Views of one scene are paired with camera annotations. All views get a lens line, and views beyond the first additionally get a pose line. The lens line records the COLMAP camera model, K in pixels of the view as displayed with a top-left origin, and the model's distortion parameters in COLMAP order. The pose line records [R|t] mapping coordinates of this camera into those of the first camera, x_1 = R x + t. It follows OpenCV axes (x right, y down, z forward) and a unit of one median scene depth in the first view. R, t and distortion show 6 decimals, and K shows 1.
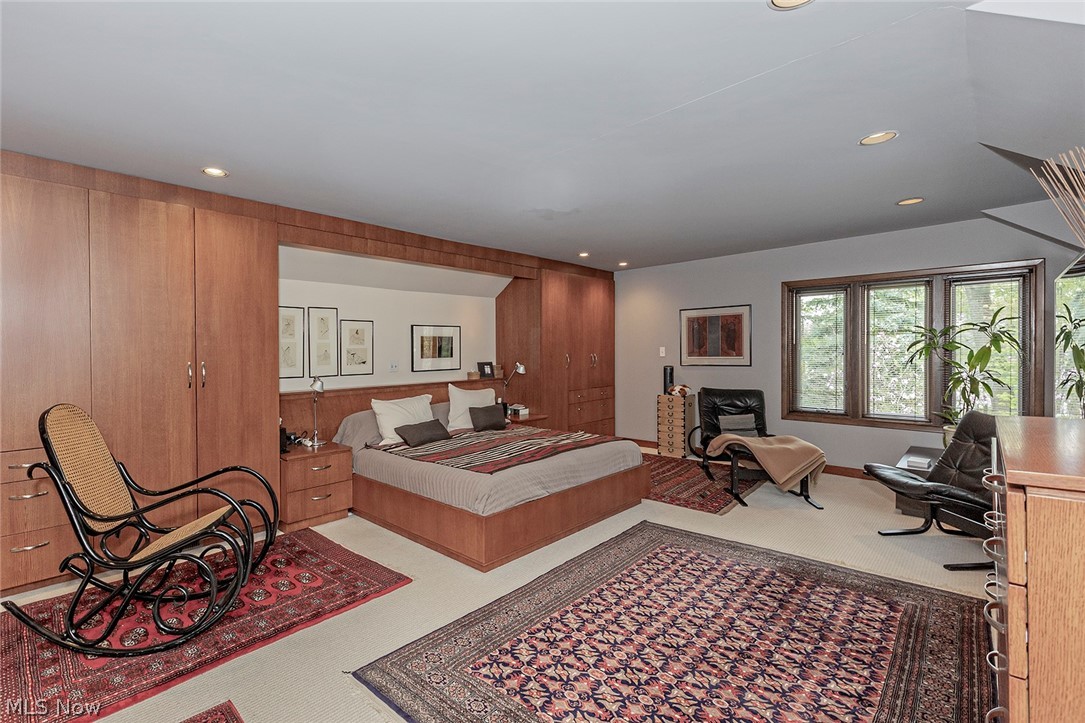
lens RADIAL K [[480.6, 0, 520.0], [0, 480.6, 356.7], [0, 0, 1]] dist [-0.002694, -0.000441]
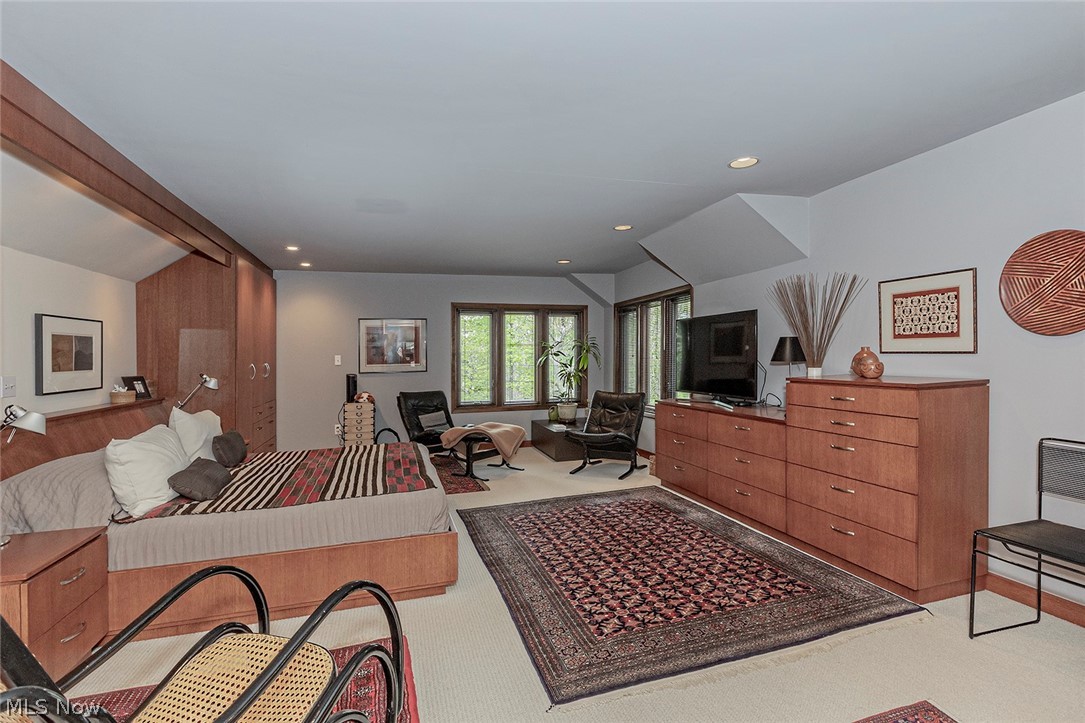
lens RADIAL K [[480.6, 0, 520.0], [0, 480.6, 356.7], [0, 0, 1]] dist [-0.002694, -0.000441]
pose [[0.515261, 0.001602, 0.857032, -0.507254], [0.023025, 0.999611, -0.015711, 0.009419], [-0.856724, 0.027829, 0.515024, 0.253419]]
